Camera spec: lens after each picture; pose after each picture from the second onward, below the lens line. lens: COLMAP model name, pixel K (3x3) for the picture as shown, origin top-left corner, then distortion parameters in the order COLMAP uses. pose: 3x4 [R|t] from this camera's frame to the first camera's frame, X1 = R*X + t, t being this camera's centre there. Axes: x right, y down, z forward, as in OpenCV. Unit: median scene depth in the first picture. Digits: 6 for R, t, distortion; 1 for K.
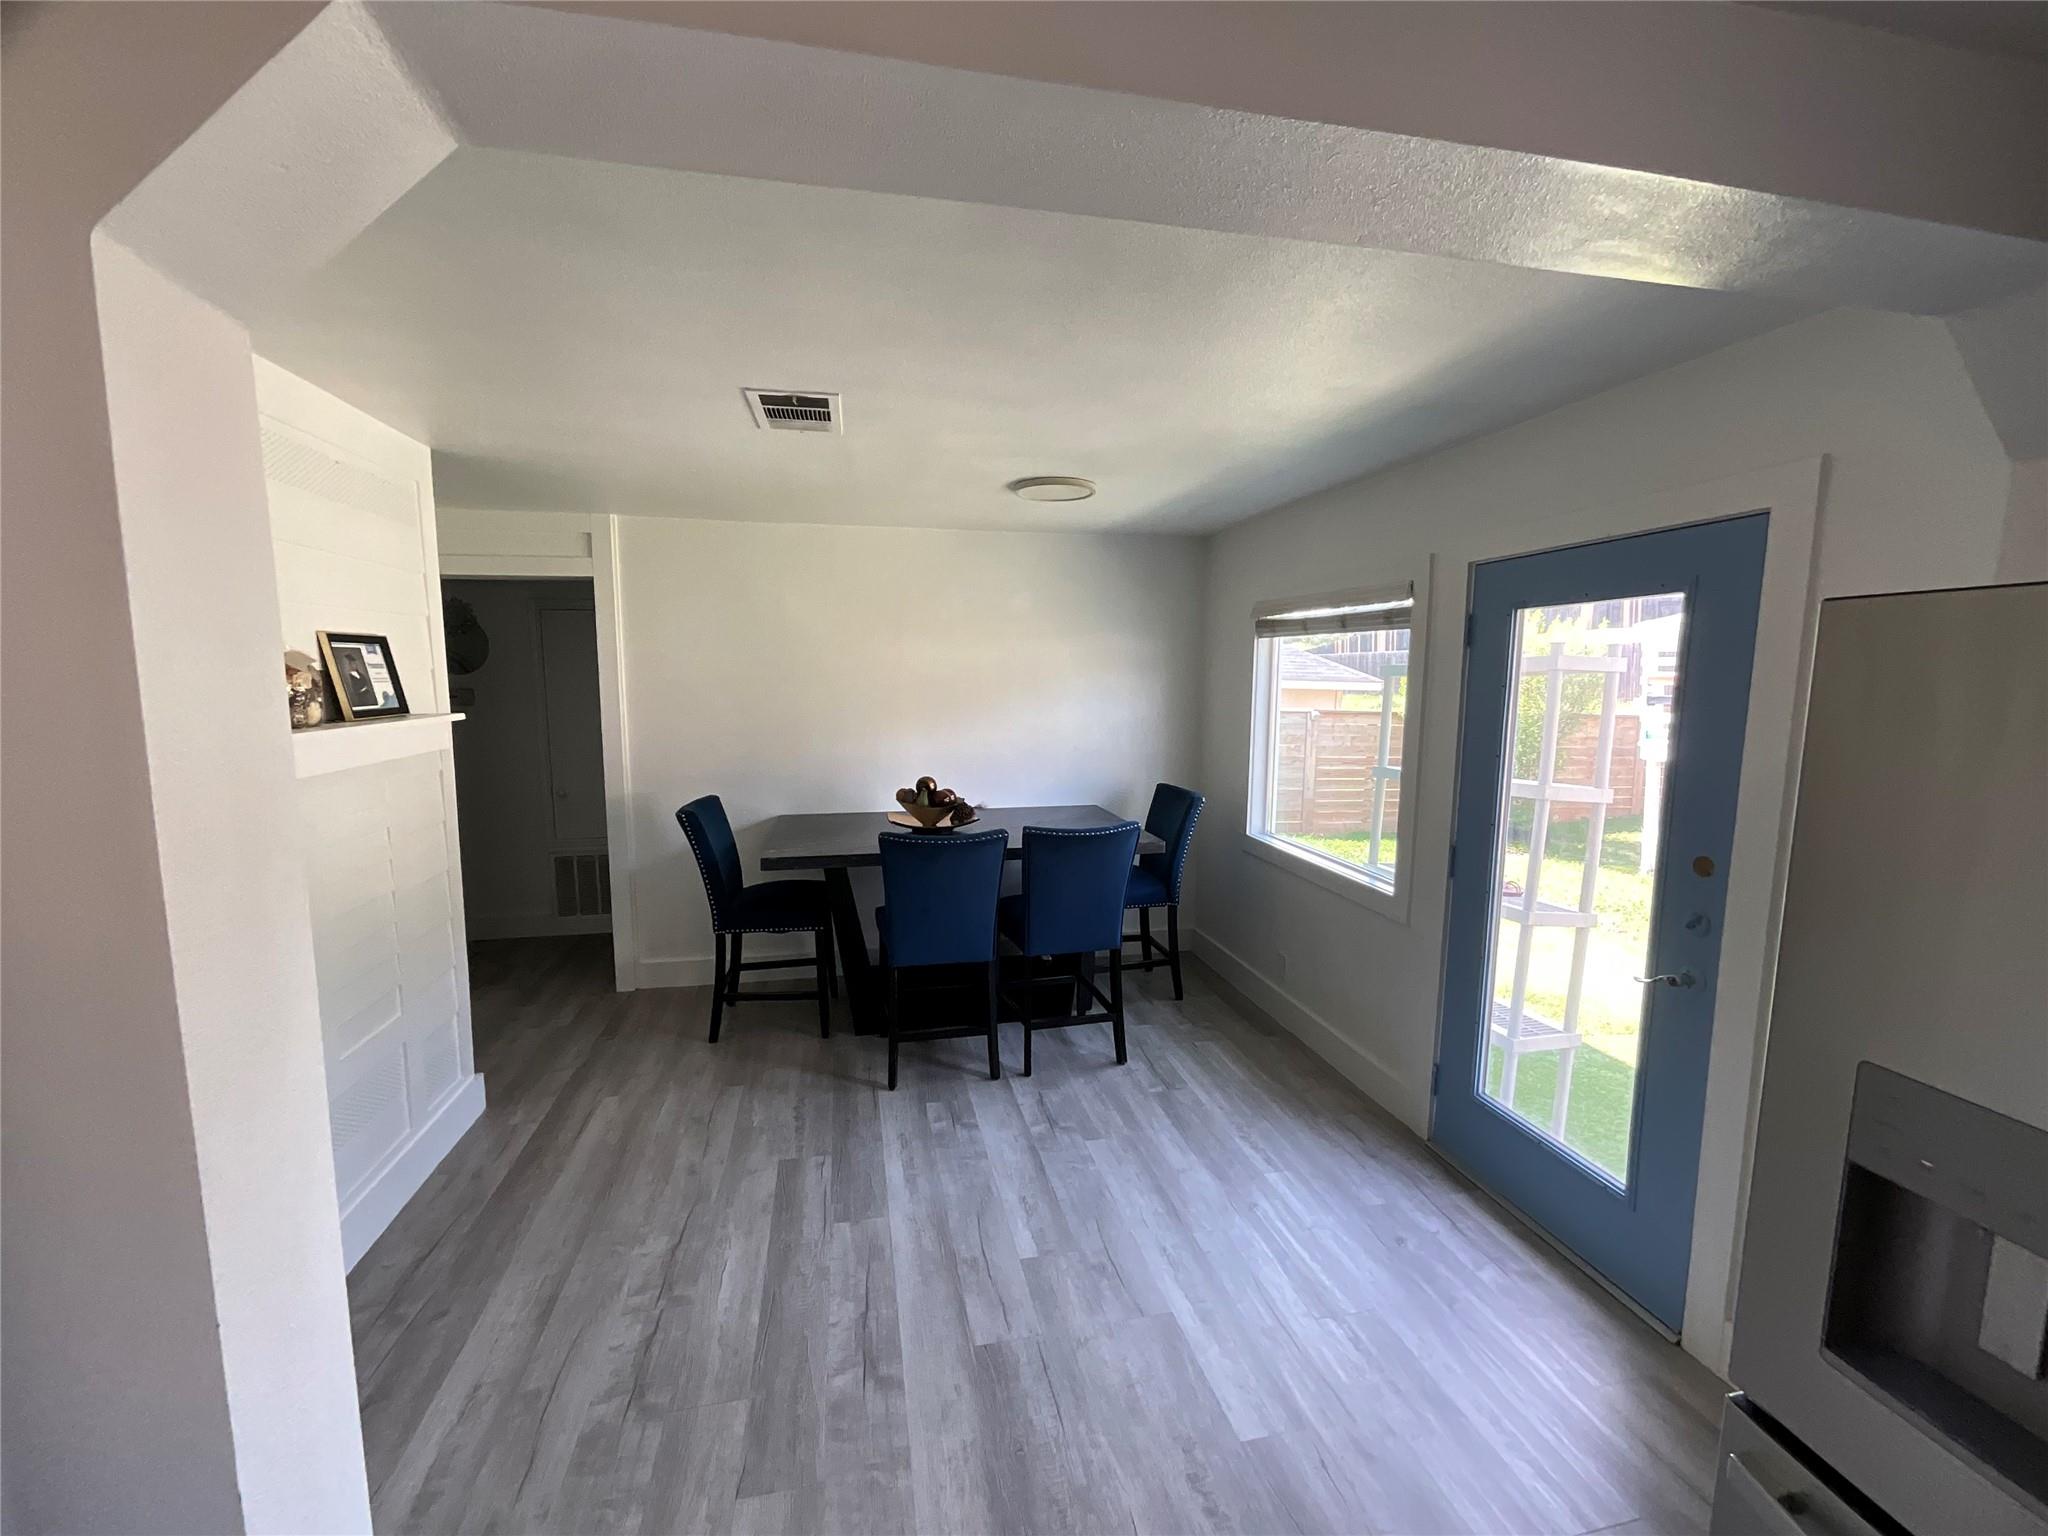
lens RADIAL K [[838.3, 0, 1024.0], [0, 838.3, 768.0], [0, 0, 1]] dist [-0.003757, 0.008601]
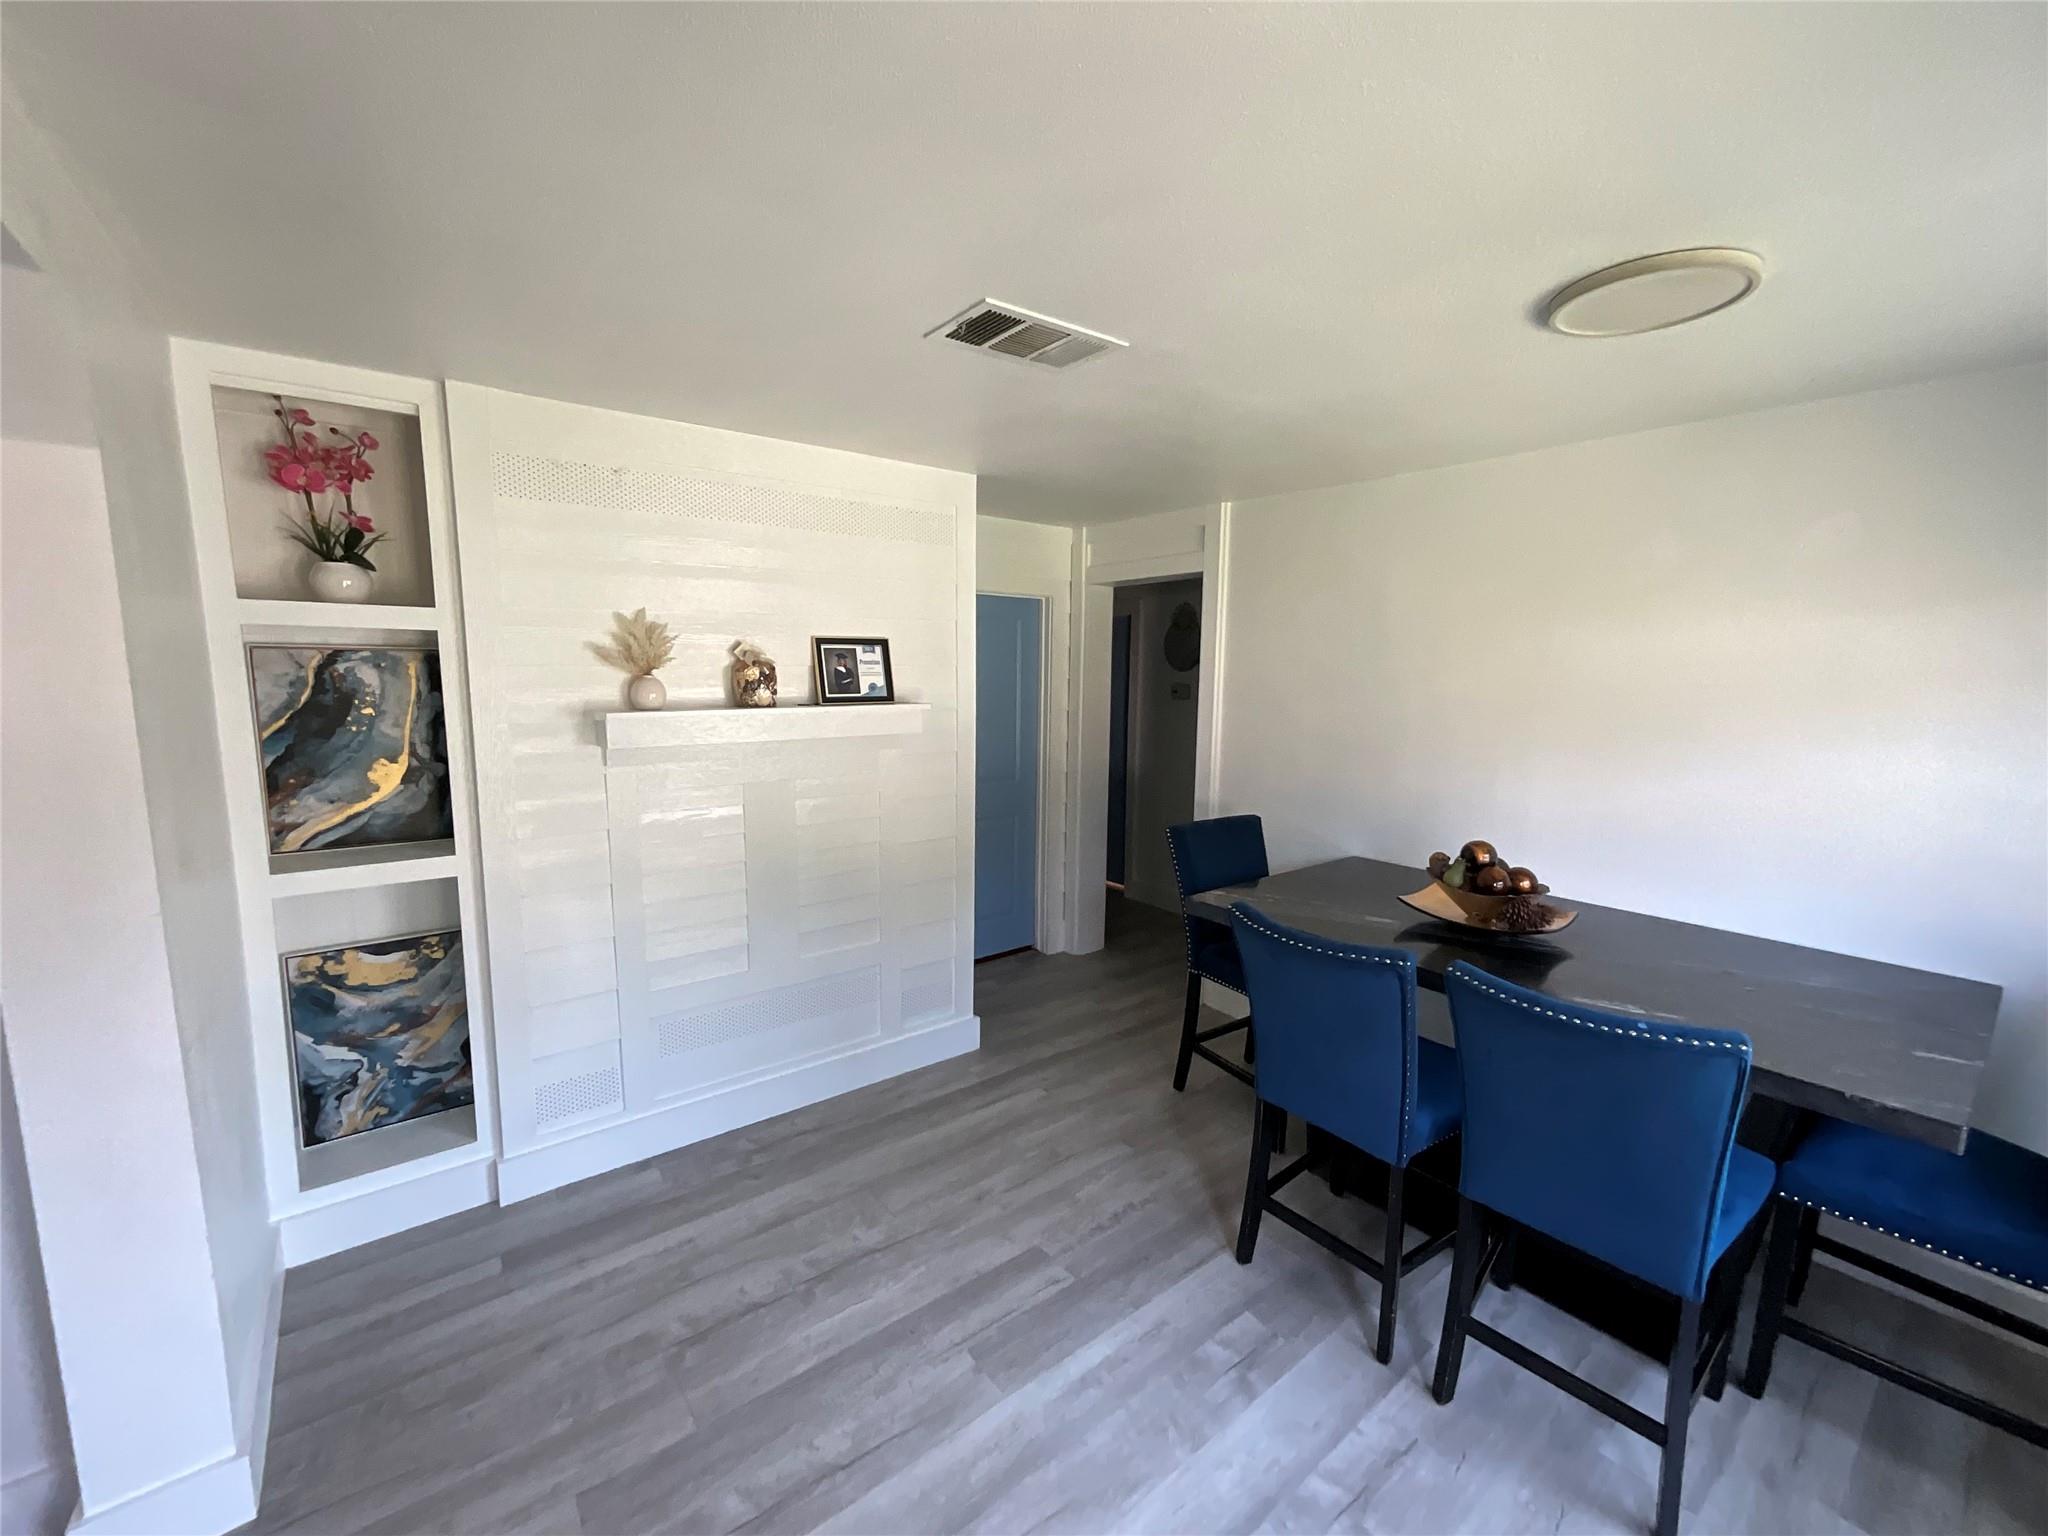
lens RADIAL K [[838.3, 0, 1024.0], [0, 838.3, 768.0], [0, 0, 1]] dist [-0.003757, 0.008601]
pose [[0.435680, 0.113783, -0.892881, 0.407429], [-0.114004, 0.990965, 0.070654, -0.070038], [0.892853, 0.071009, 0.444715, 0.577853]]
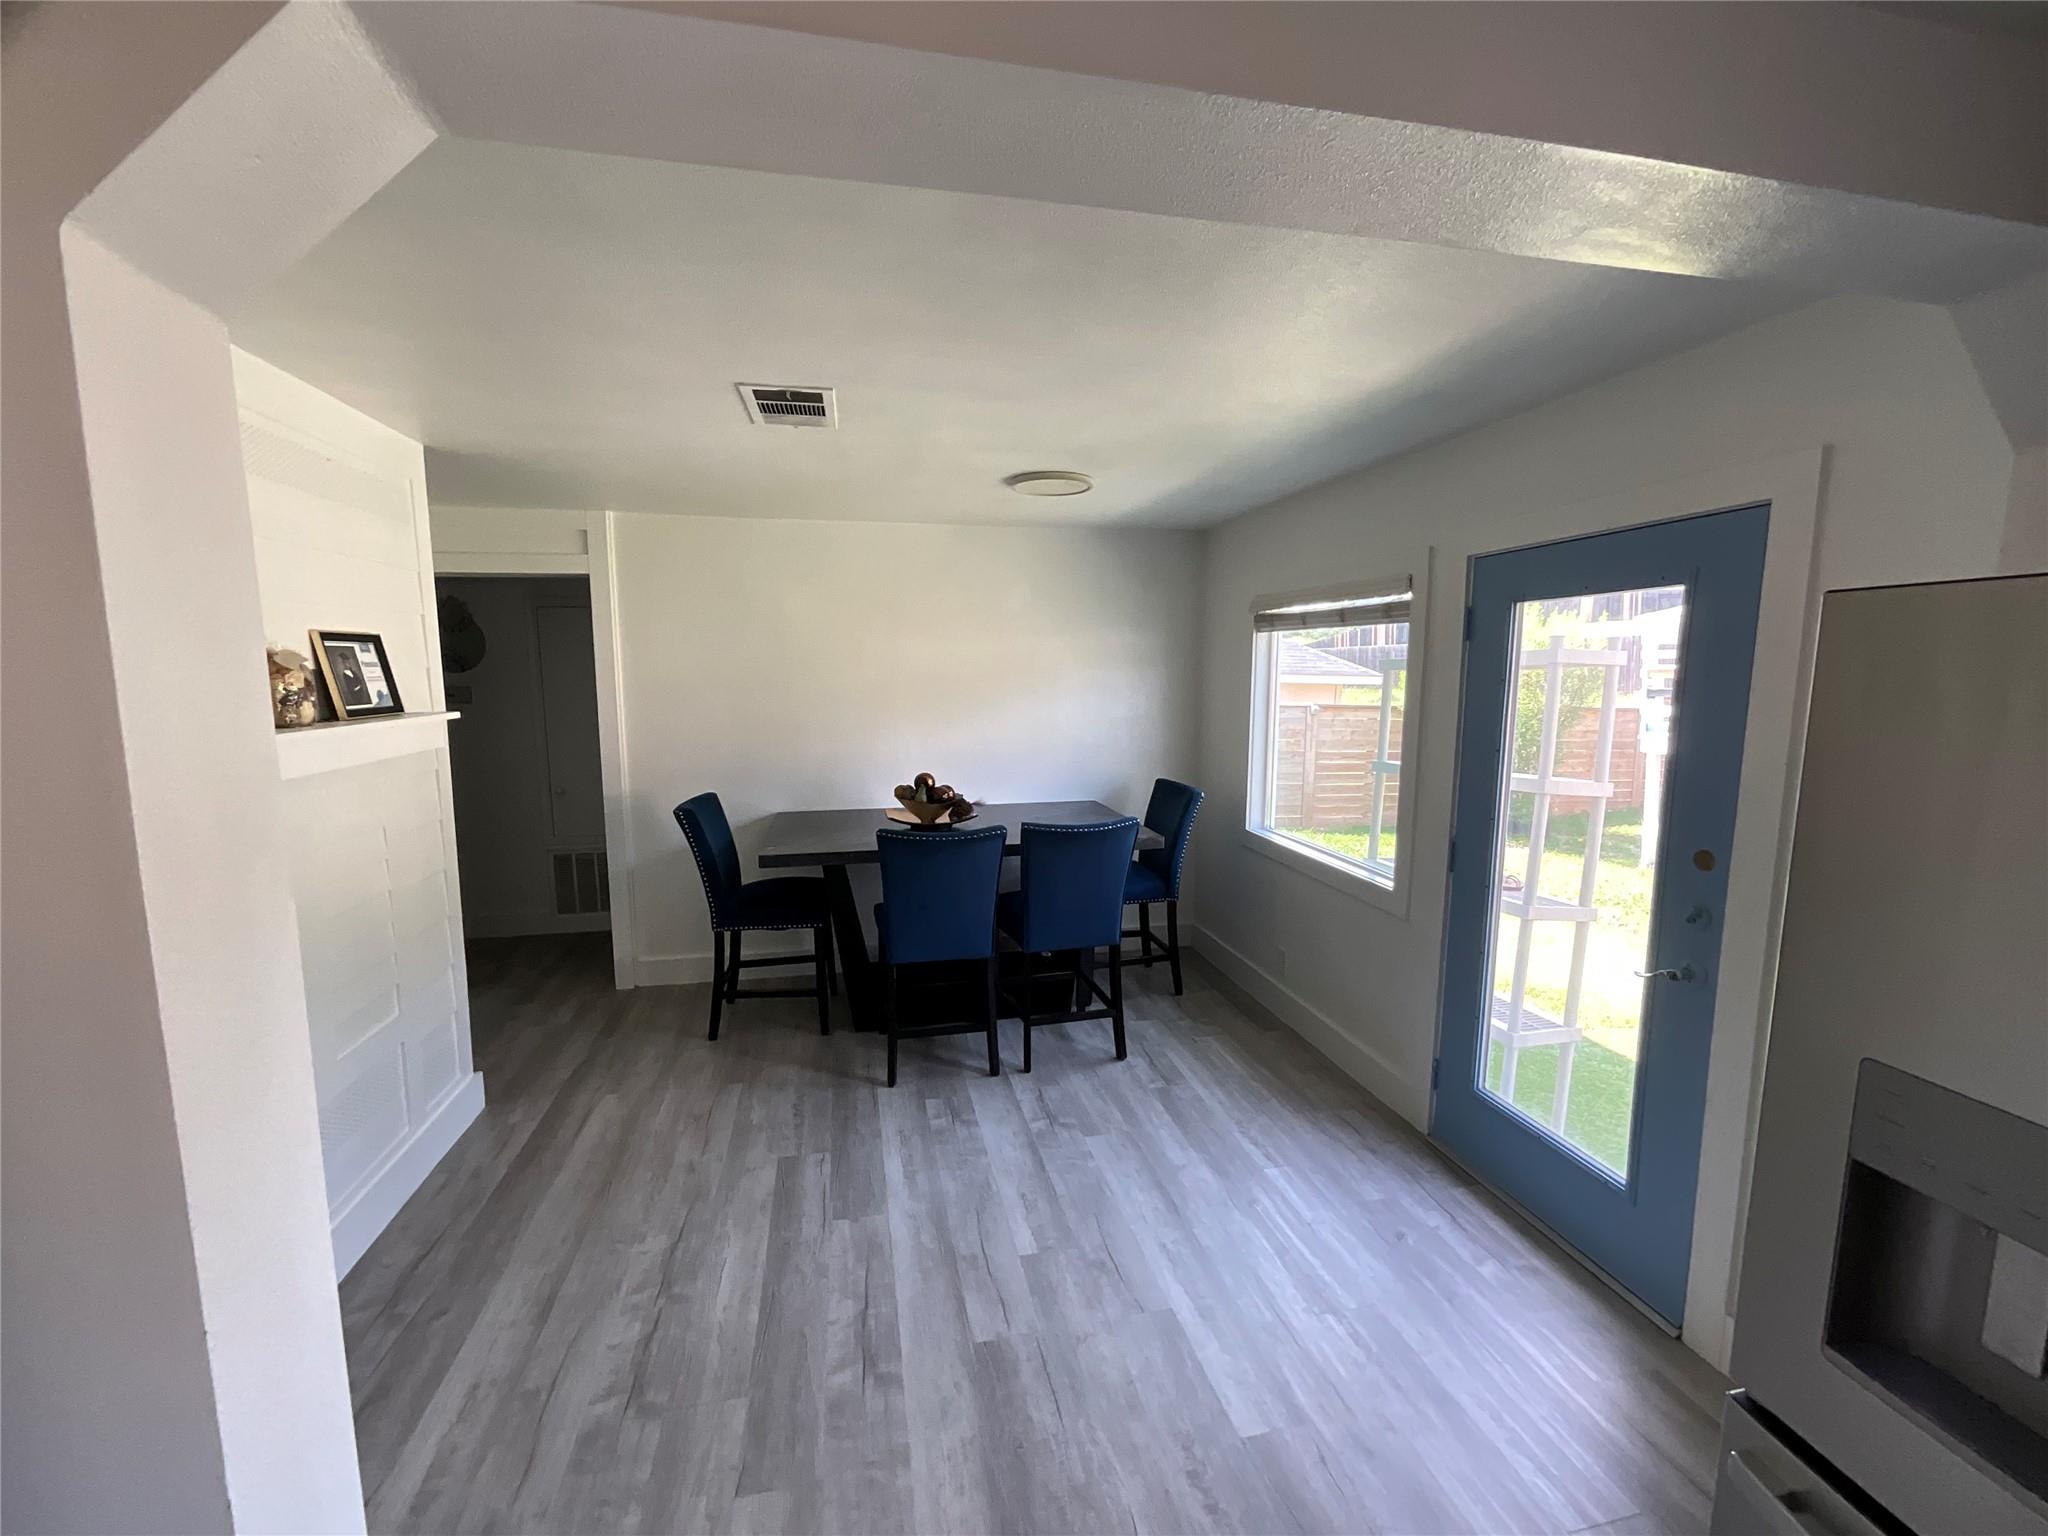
lens RADIAL K [[838.3, 0, 1024.0], [0, 838.3, 768.0], [0, 0, 1]] dist [-0.003757, 0.008601]
pose [[0.999990, -0.004377, -0.000236, 0.002893], [0.004378, 0.999975, 0.005485, -0.000761], [0.000212, -0.005486, 0.999985, 0.003724]]
